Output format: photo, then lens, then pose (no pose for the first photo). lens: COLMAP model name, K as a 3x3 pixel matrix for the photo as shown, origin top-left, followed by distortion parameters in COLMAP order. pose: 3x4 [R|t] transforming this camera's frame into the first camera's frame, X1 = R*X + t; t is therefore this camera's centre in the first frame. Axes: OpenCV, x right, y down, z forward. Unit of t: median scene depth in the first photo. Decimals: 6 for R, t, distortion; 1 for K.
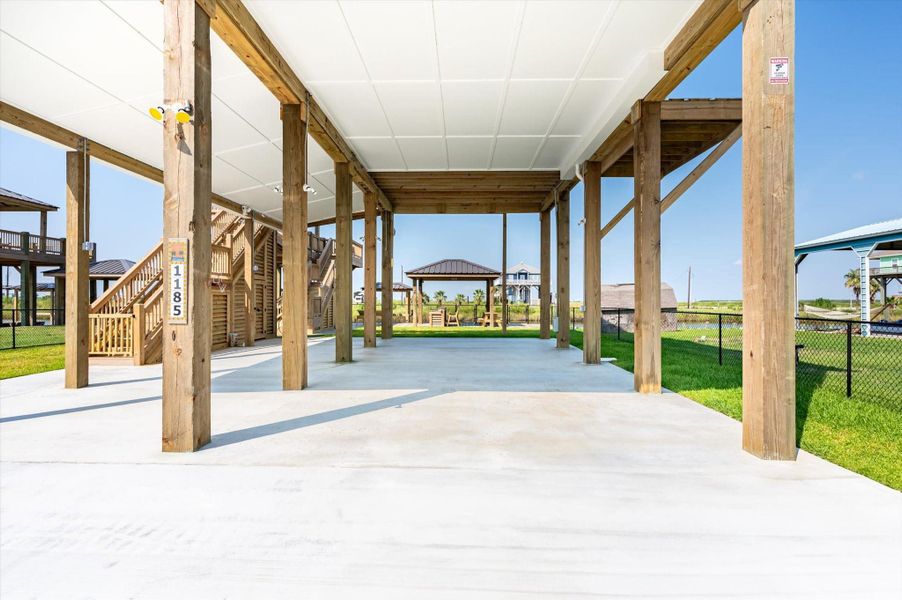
lens RADIAL K [[445.3, 0, 445.8], [0, 445.3, 298.7], [0, 0, 1]] dist [-0.002843, -0.000265]
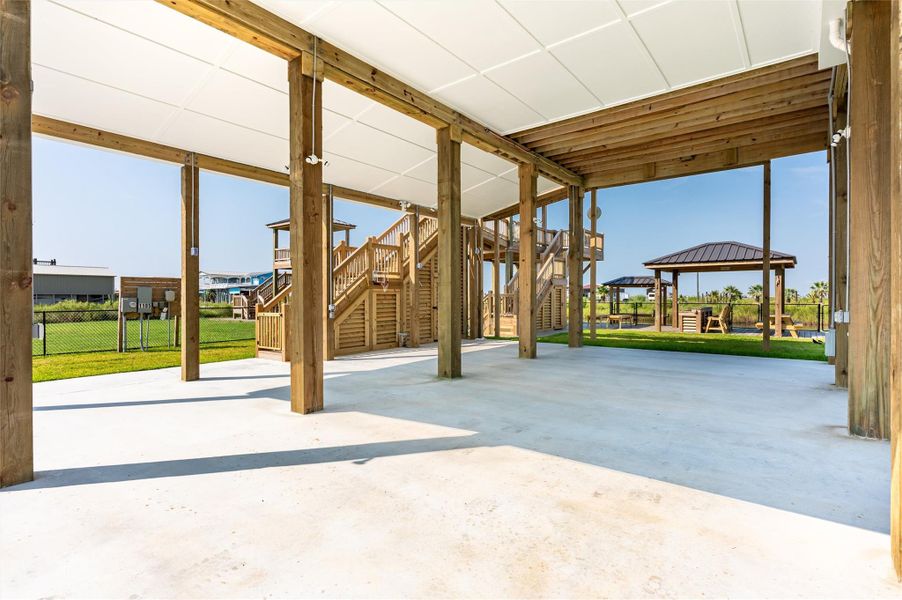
lens RADIAL K [[445.3, 0, 445.8], [0, 445.3, 298.7], [0, 0, 1]] dist [-0.002843, -0.000265]
pose [[0.803184, -0.003073, -0.595723, 0.197348], [0.007044, 0.999966, 0.004340, -0.001677], [0.595689, -0.007682, 0.803179, 0.286132]]
